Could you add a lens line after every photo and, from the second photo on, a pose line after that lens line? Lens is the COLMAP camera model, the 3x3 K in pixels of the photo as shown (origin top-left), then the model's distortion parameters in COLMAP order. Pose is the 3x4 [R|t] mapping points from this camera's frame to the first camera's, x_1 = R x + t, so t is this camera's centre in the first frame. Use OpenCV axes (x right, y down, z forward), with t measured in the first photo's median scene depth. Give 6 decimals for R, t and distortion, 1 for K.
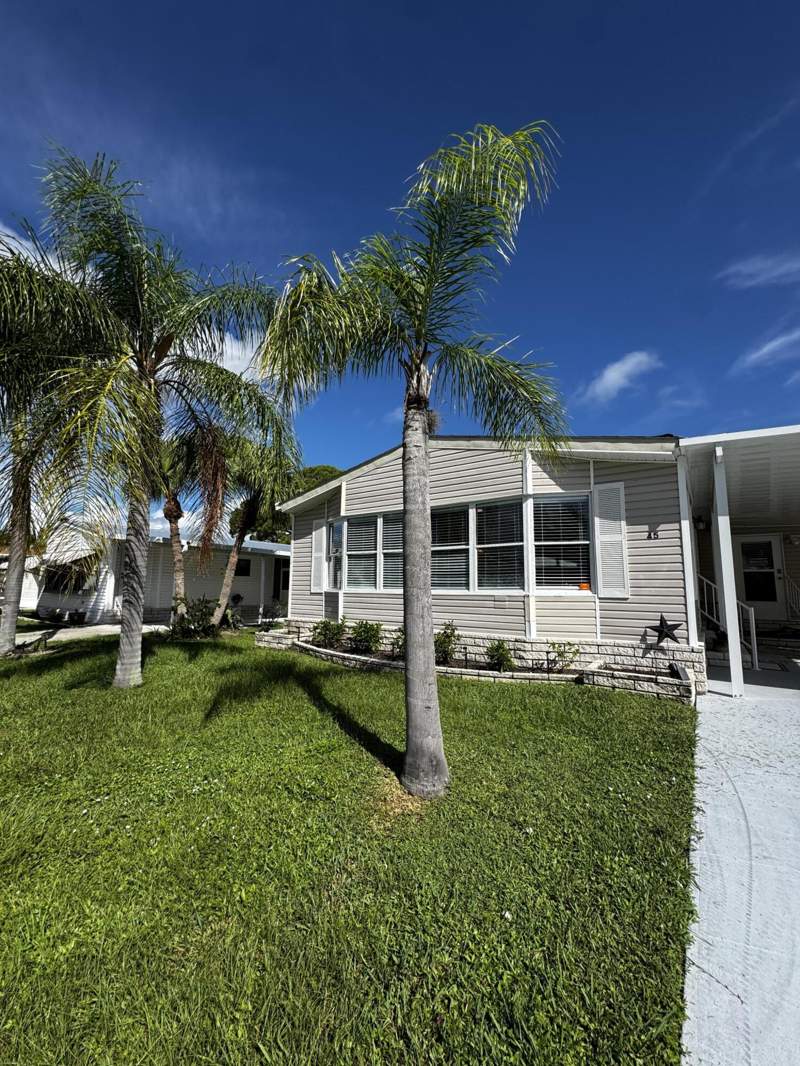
lens RADIAL K [[426.5, 0, 398.7], [0, 426.5, 538.1], [0, 0, 1]] dist [-0.001179, 0.000013]
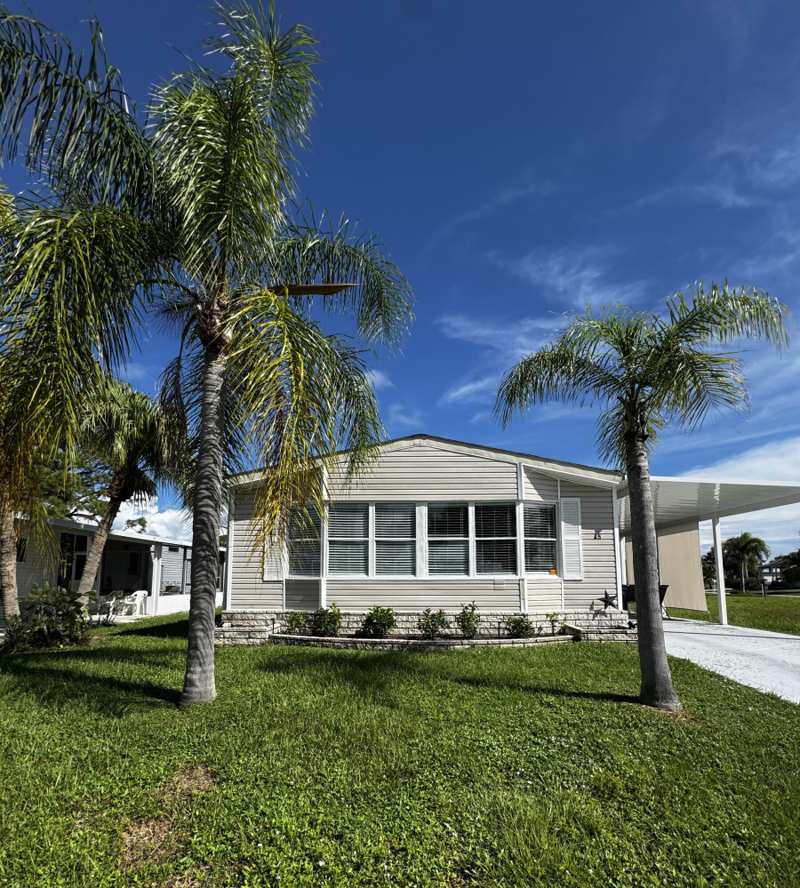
lens RADIAL K [[430.3, 0, 398.4], [0, 430.3, 541.4], [0, 0, 1]] dist [0.003553, 0.000202]
pose [[0.827526, 0.036331, 0.560250, -0.722149], [-0.055829, 0.998283, 0.017727, 0.019085], [-0.558644, -0.045948, 0.828134, 0.141992]]
